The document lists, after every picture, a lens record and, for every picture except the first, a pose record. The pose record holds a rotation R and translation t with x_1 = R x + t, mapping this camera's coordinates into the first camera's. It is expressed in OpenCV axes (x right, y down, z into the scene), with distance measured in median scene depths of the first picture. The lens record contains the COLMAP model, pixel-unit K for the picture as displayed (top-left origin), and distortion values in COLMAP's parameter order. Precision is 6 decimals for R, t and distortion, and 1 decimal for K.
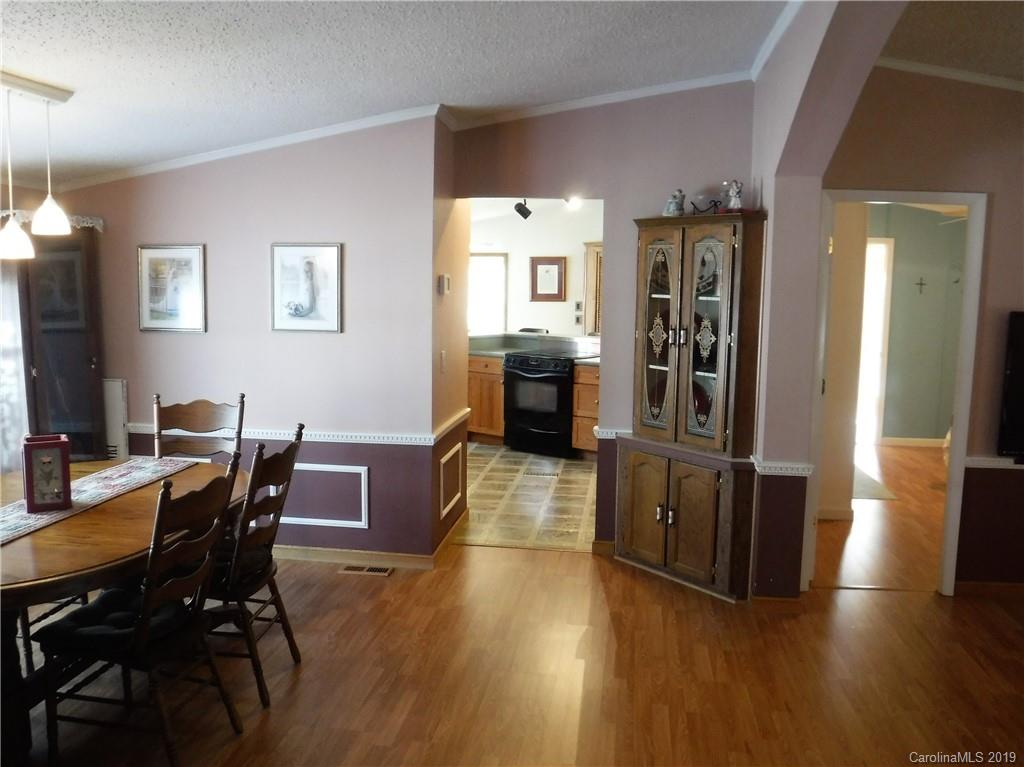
lens RADIAL K [[832.8, 0, 512.7], [0, 832.8, 385.1], [0, 0, 1]] dist [-0.073807, 0.024830]
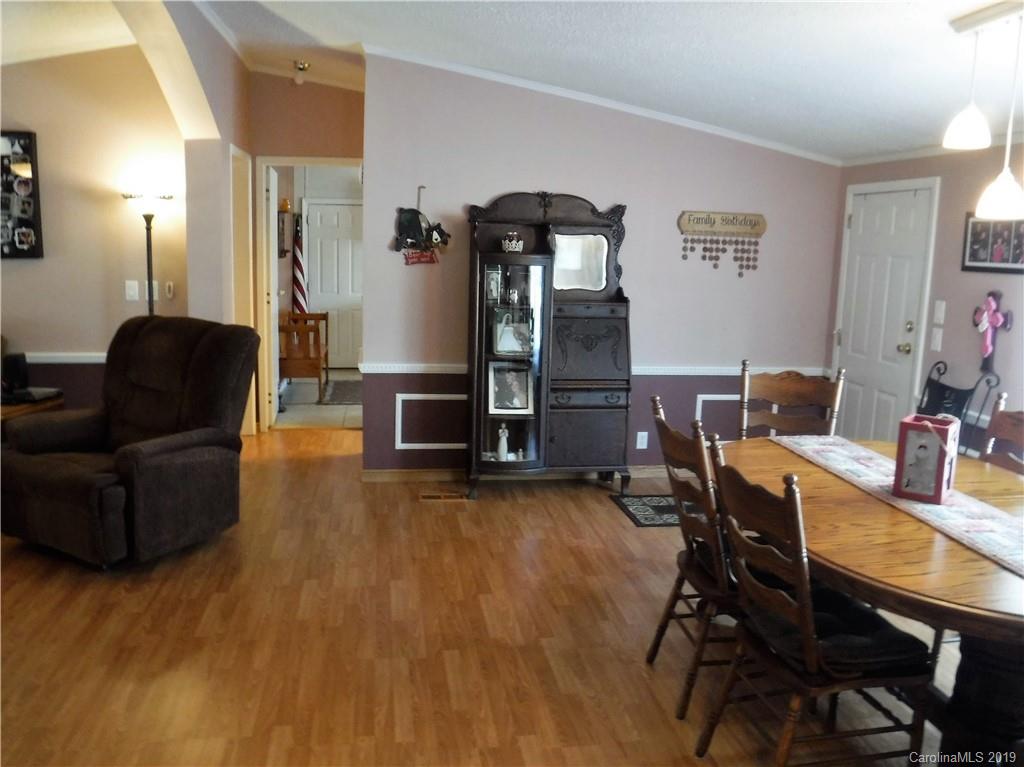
lens RADIAL K [[832.8, 0, 513.6], [0, 832.8, 376.2], [0, 0, 1]] dist [-0.073807, 0.024830]
pose [[-0.952773, -0.004647, -0.303647, 0.066564], [-0.092497, 0.956814, 0.275591, -0.095042], [0.289253, 0.290662, -0.912057, 0.857497]]
